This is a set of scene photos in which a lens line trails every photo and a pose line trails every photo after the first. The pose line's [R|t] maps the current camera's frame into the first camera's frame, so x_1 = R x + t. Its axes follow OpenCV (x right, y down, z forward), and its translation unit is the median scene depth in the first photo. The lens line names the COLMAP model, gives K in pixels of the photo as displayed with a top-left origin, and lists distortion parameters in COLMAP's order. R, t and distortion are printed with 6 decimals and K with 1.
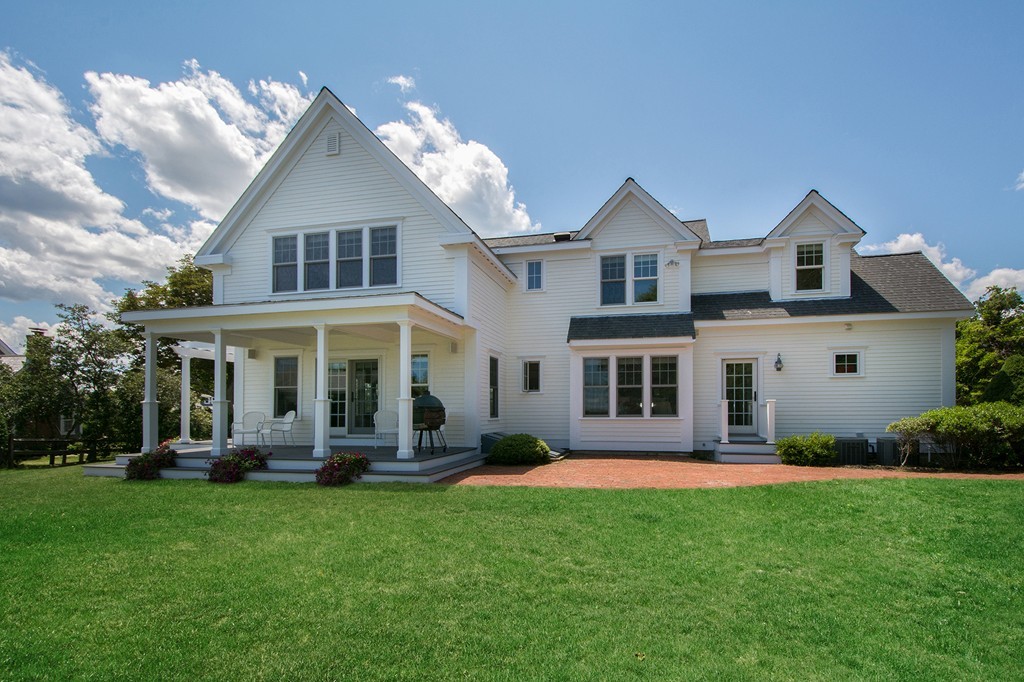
lens RADIAL K [[473.8, 0, 511.9], [0, 473.8, 339.2], [0, 0, 1]] dist [0.004017, 0.000082]
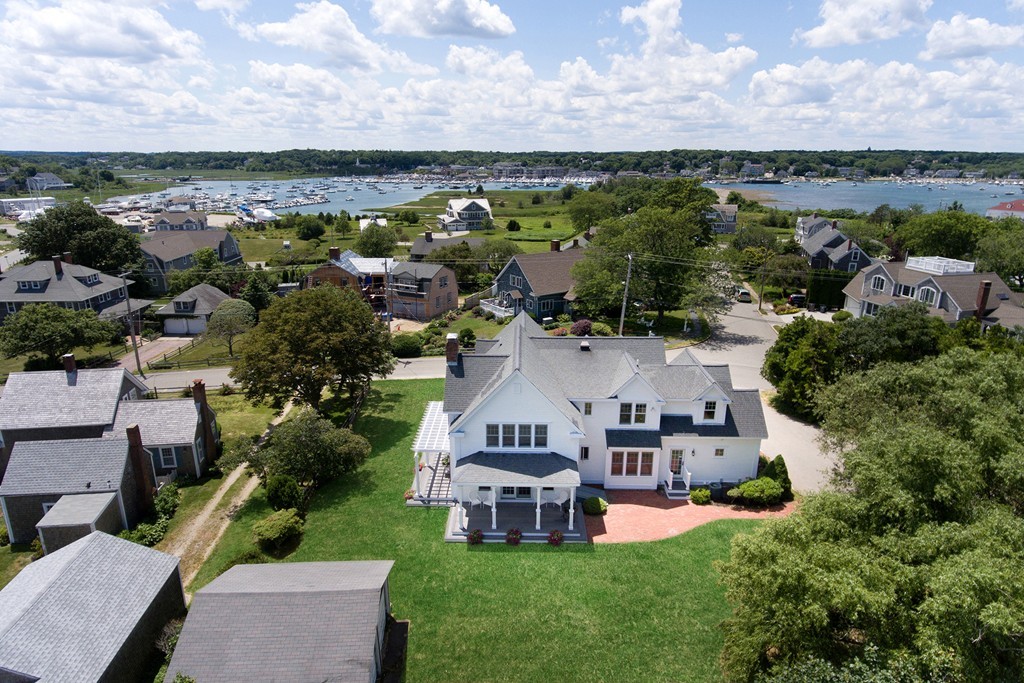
lens RADIAL K [[473.8, 0, 513.9], [0, 473.8, 342.5], [0, 0, 1]] dist [0.004017, 0.000082]
pose [[0.988231, -0.047209, 0.145504, -0.623522], [0.007083, 0.964289, 0.264756, -1.072492], [-0.152807, -0.260609, 0.953275, -0.948137]]
